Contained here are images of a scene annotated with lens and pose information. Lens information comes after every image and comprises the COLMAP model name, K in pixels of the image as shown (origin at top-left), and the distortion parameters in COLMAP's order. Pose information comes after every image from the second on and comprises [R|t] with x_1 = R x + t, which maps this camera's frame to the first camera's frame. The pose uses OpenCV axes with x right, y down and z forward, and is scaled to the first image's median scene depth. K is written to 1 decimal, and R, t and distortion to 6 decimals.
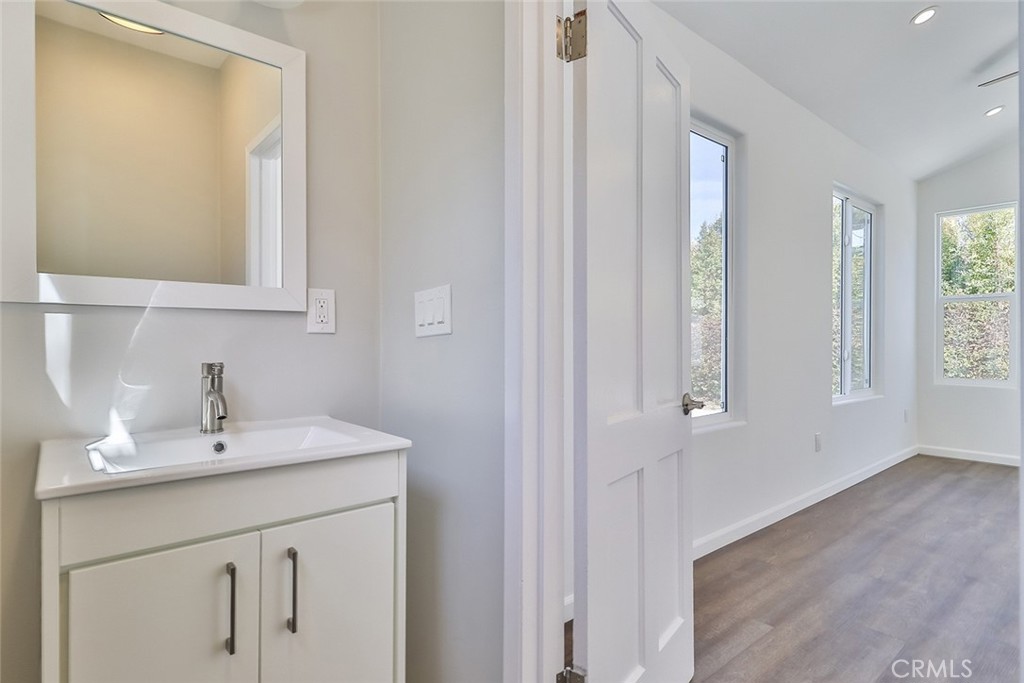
lens RADIAL K [[529.6, 0, 512.0], [0, 529.6, 341.5], [0, 0, 1]] dist [-0.002438, -0.000979]
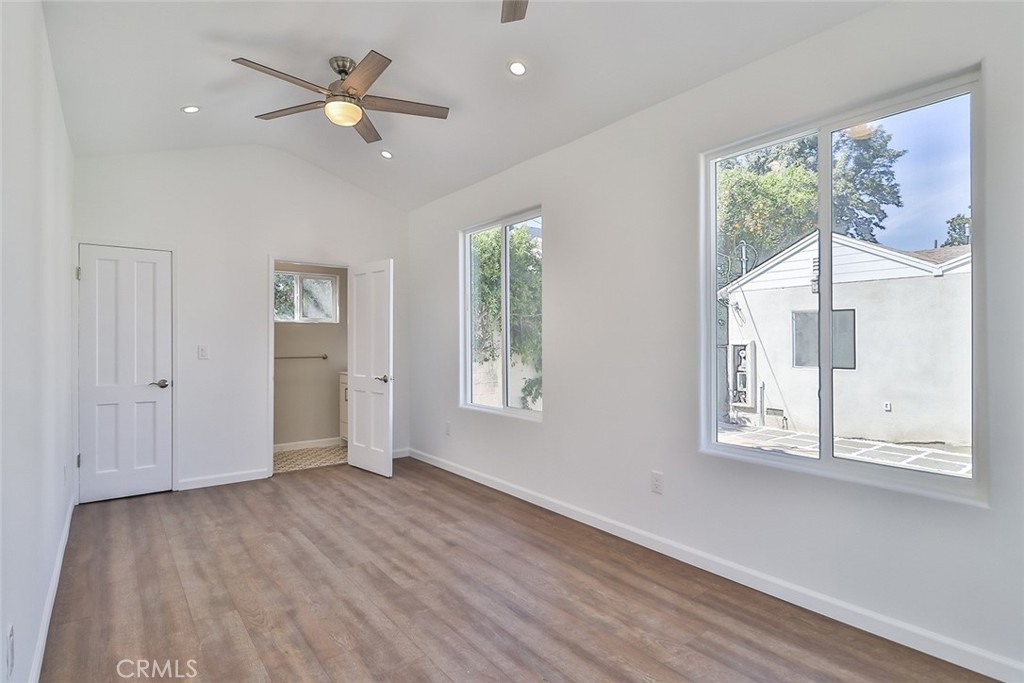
lens RADIAL K [[529.6, 0, 512.0], [0, 529.6, 341.5], [0, 0, 1]] dist [-0.002438, -0.000979]
pose [[-0.036737, -0.002703, -0.999321, 1.946413], [-0.000520, 0.999996, -0.002686, -0.048666], [0.999325, 0.000421, -0.036738, 1.067378]]
